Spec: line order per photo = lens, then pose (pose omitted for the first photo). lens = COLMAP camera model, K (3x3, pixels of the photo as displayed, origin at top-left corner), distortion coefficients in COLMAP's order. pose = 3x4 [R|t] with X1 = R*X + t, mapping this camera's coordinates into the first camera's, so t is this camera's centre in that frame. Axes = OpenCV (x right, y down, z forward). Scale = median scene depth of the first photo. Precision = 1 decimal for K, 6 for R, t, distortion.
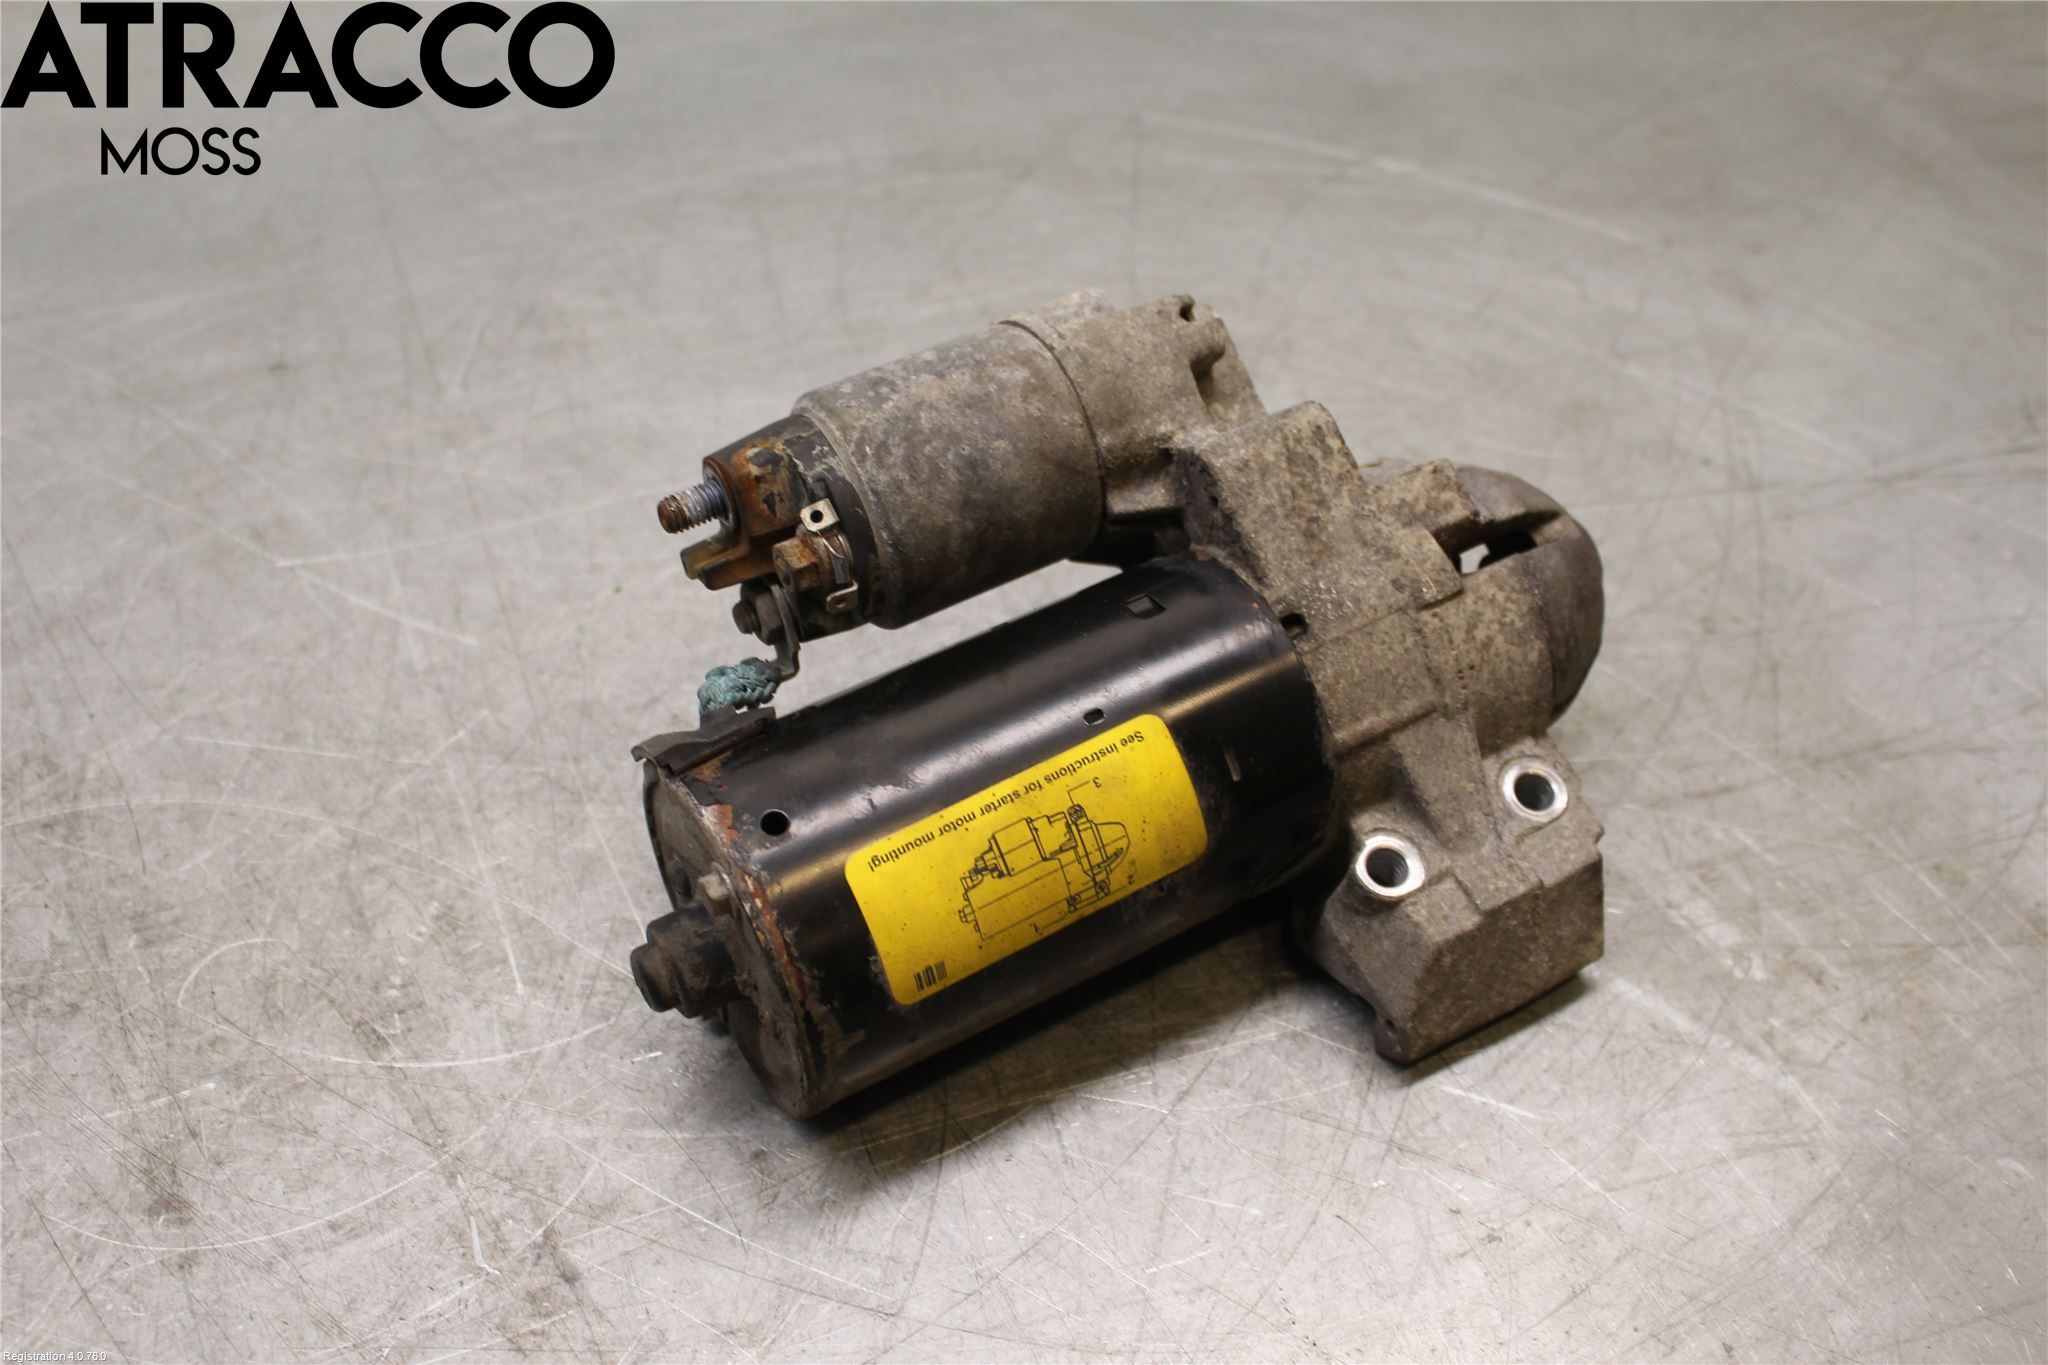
lens RADIAL K [[2404.0, 0, 1020.9], [0, 2404.0, 689.4], [0, 0, 1]] dist [-0.058587, 0.000000]
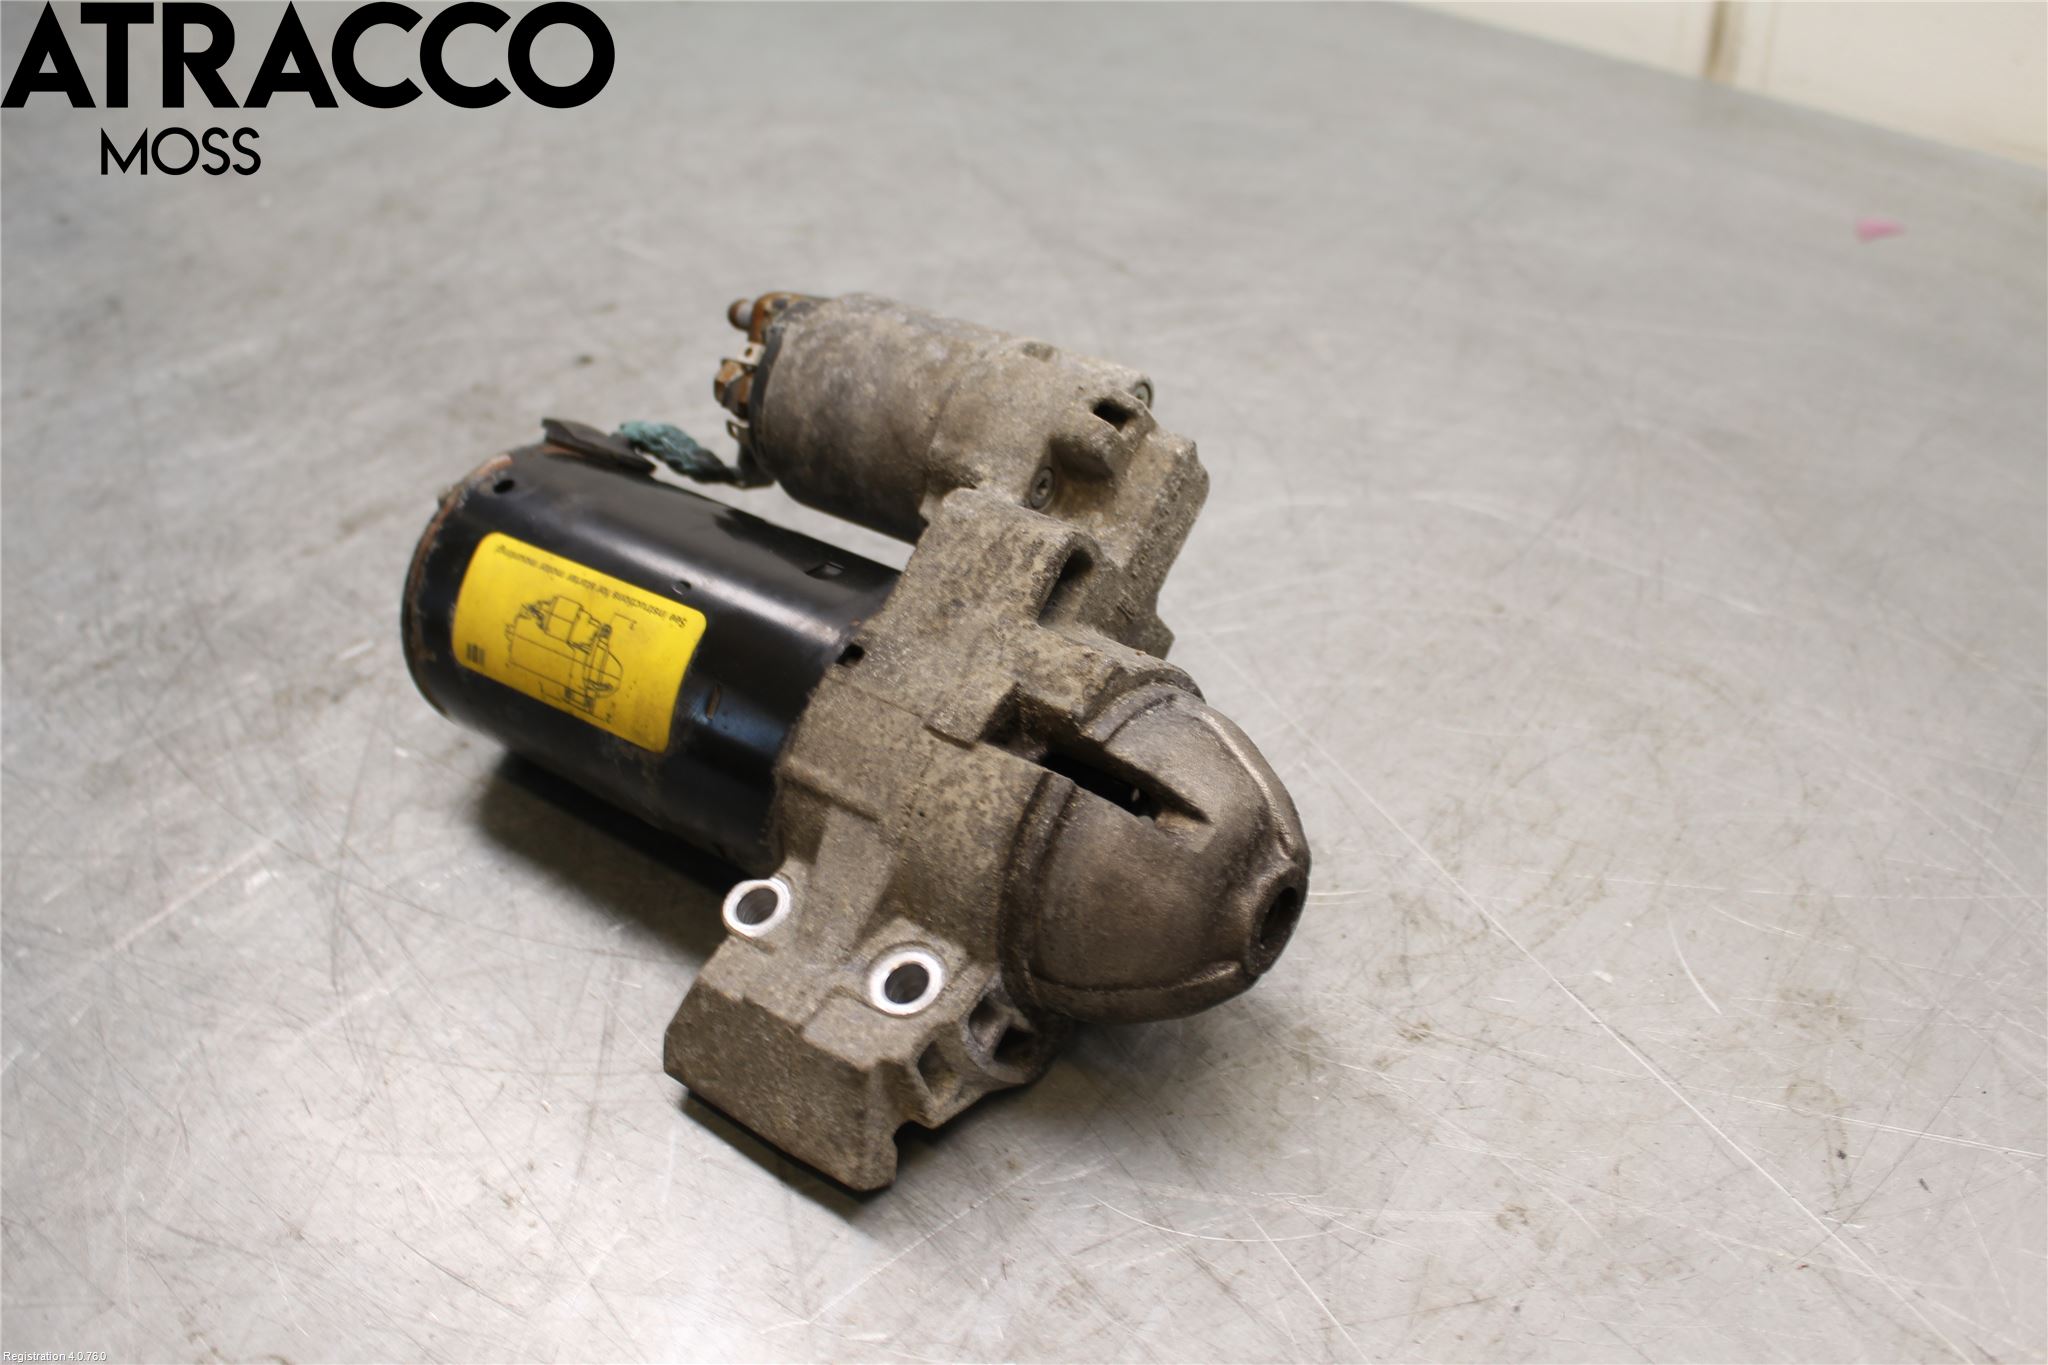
lens RADIAL K [[2333.9, 0, 1026.0], [0, 2333.9, 678.2], [0, 0, 1]] dist [-0.088616, 0.000000]
pose [[0.284661, 0.489360, -0.824315, 0.931363], [-0.595138, 0.764326, 0.248228, -0.301180], [0.751518, 0.419920, 0.508810, 0.566878]]
